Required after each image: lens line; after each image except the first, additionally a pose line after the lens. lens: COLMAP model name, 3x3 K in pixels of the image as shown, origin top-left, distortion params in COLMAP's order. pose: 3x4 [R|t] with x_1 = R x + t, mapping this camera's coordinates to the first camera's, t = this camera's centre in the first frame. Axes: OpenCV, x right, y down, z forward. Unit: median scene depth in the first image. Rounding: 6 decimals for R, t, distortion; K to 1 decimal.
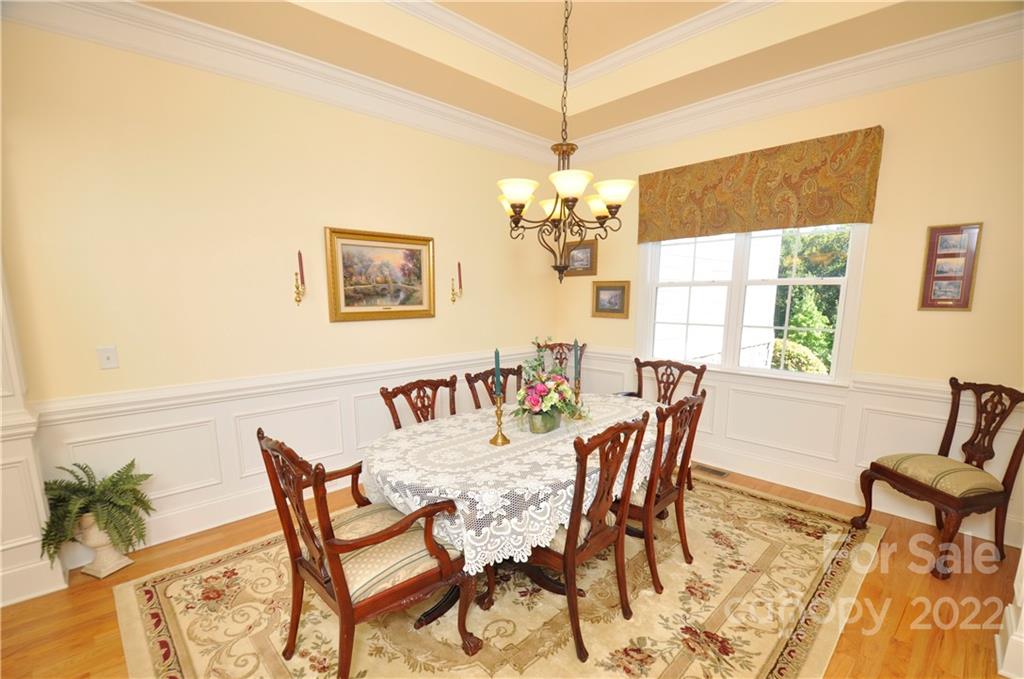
lens RADIAL K [[449.2, 0, 512.1], [0, 449.2, 374.8], [0, 0, 1]] dist [0.024246, -0.024996]
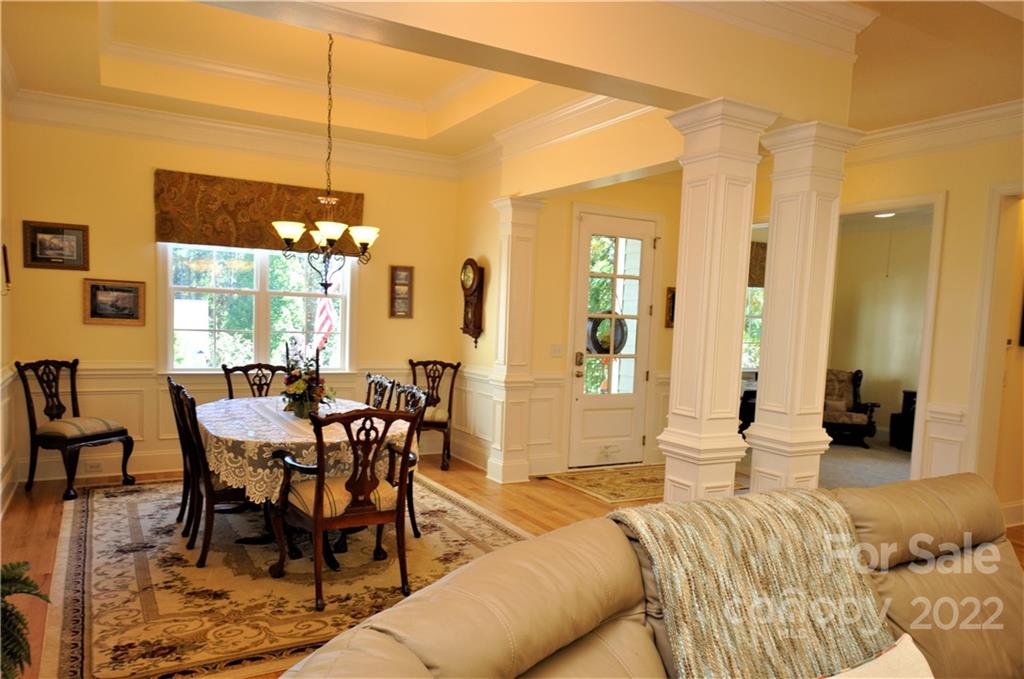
lens RADIAL K [[729.4, 0, 513.4], [0, 729.4, 375.6], [0, 0, 1]] dist [0.047568, -0.042569]
pose [[0.248909, -0.070167, 0.965982, -1.133395], [0.130515, 0.990705, 0.038333, 0.008464], [-0.959693, 0.116533, 0.255753, -0.021420]]
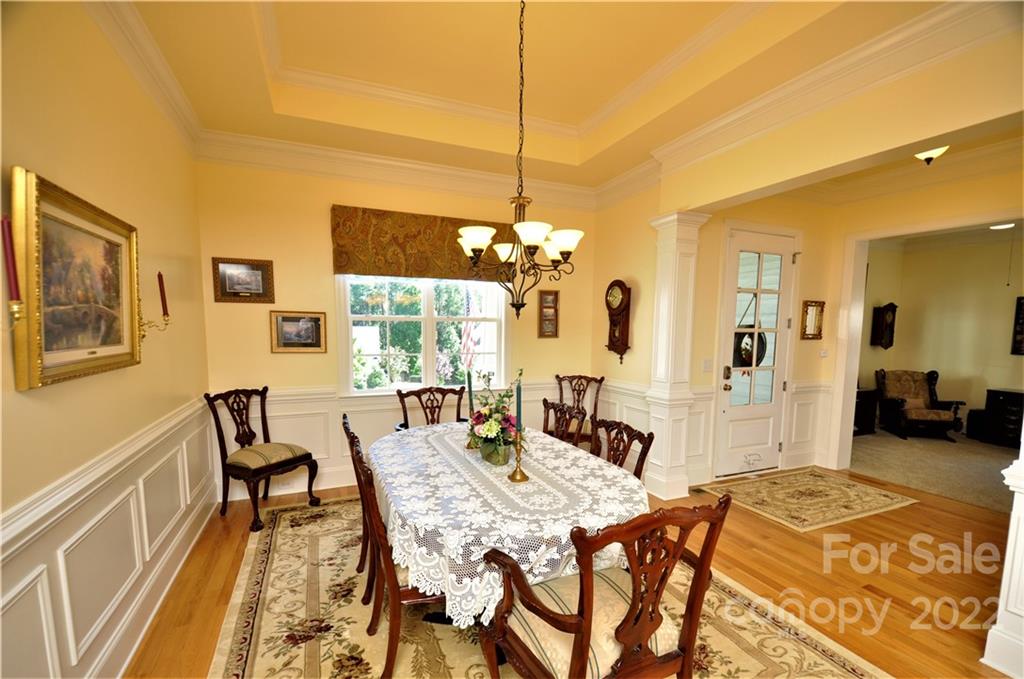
lens RADIAL K [[449.2, 0, 512.1], [0, 449.2, 374.8], [0, 0, 1]] dist [0.024246, -0.024996]
pose [[0.350012, -0.092152, 0.932201, -0.580301], [0.154339, 0.987222, 0.039641, -0.071551], [-0.923943, 0.130001, 0.359763, 0.396095]]
